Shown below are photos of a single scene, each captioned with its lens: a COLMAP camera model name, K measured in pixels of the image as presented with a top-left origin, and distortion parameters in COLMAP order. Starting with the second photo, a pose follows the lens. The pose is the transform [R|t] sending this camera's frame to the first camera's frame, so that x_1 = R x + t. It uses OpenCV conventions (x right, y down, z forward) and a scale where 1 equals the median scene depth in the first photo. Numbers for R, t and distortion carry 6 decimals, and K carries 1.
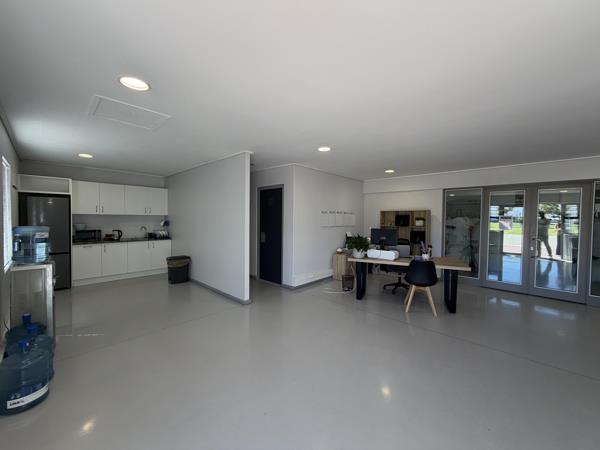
lens RADIAL K [[239.4, 0, 301.5], [0, 239.4, 222.9], [0, 0, 1]] dist [0.000730, 0.000115]
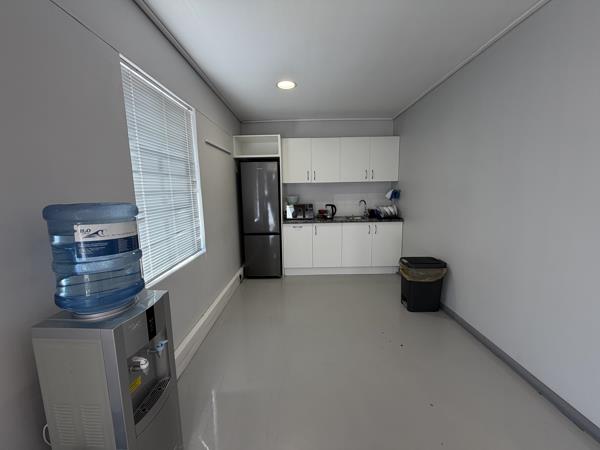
lens RADIAL K [[239.4, 0, 299.8], [0, 239.4, 224.0], [0, 0, 1]] dist [0.000730, 0.000115]
pose [[0.672094, 0.079527, -0.736183, -0.318992], [0.011190, 0.993011, 0.117487, 0.002894], [0.740382, -0.087201, 0.666507, 0.475714]]
